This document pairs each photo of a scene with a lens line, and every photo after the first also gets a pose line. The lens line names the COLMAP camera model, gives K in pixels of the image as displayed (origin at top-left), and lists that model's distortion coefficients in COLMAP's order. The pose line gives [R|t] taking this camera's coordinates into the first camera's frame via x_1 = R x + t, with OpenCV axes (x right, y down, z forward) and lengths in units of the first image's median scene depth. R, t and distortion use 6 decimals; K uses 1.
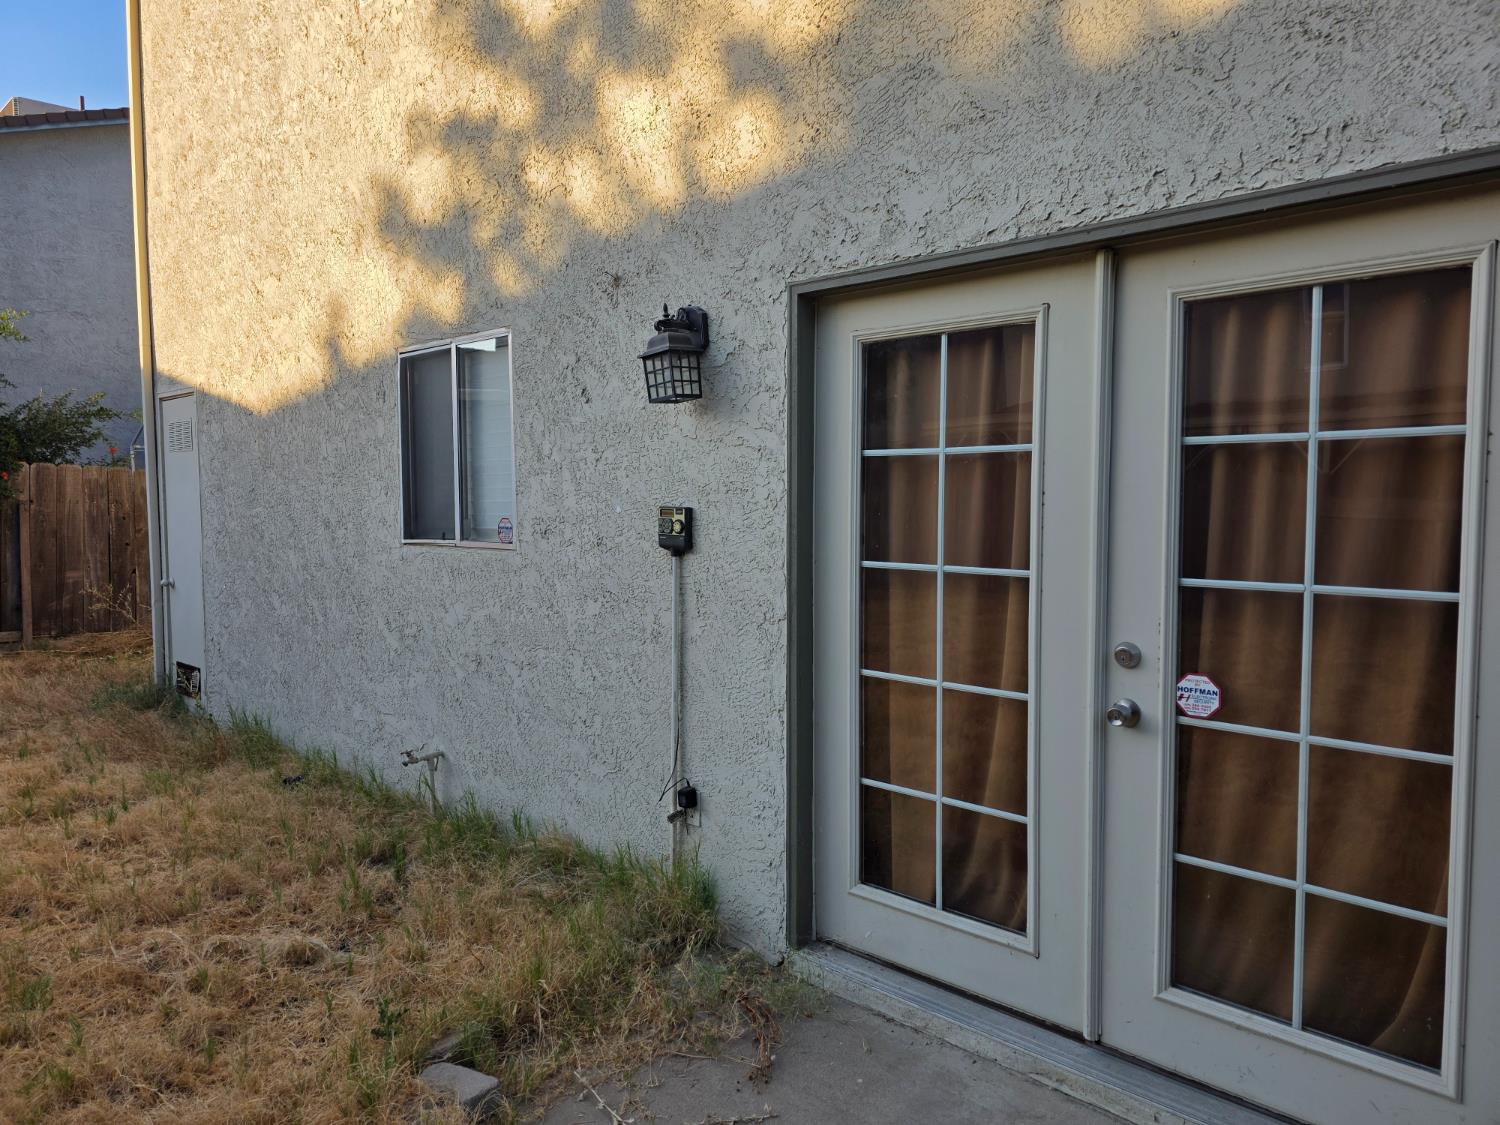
lens RADIAL K [[991.8, 0, 746.5], [0, 991.8, 557.8], [0, 0, 1]] dist [0.009477, 0.001384]
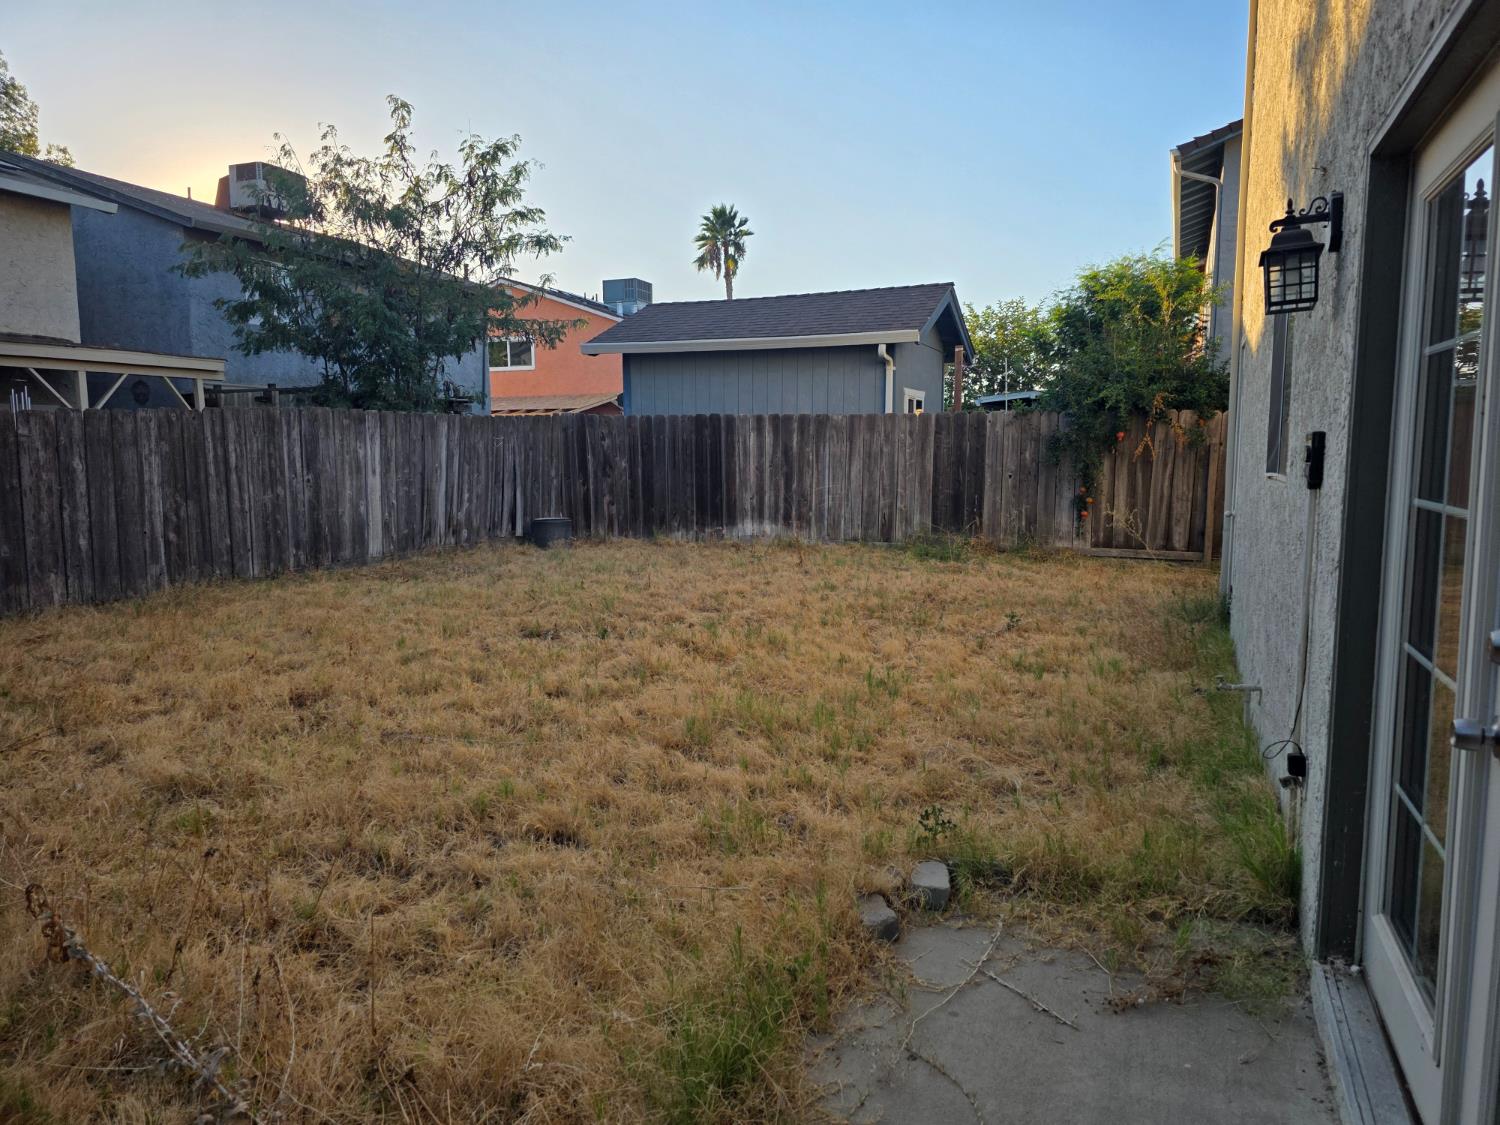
lens RADIAL K [[991.8, 0, 745.6], [0, 991.8, 563.8], [0, 0, 1]] dist [0.009477, 0.001384]
pose [[0.344375, 0.106069, -0.932821, 0.669007], [-0.049850, 0.994262, 0.094651, 0.008005], [0.937508, 0.013906, 0.347686, 0.265350]]
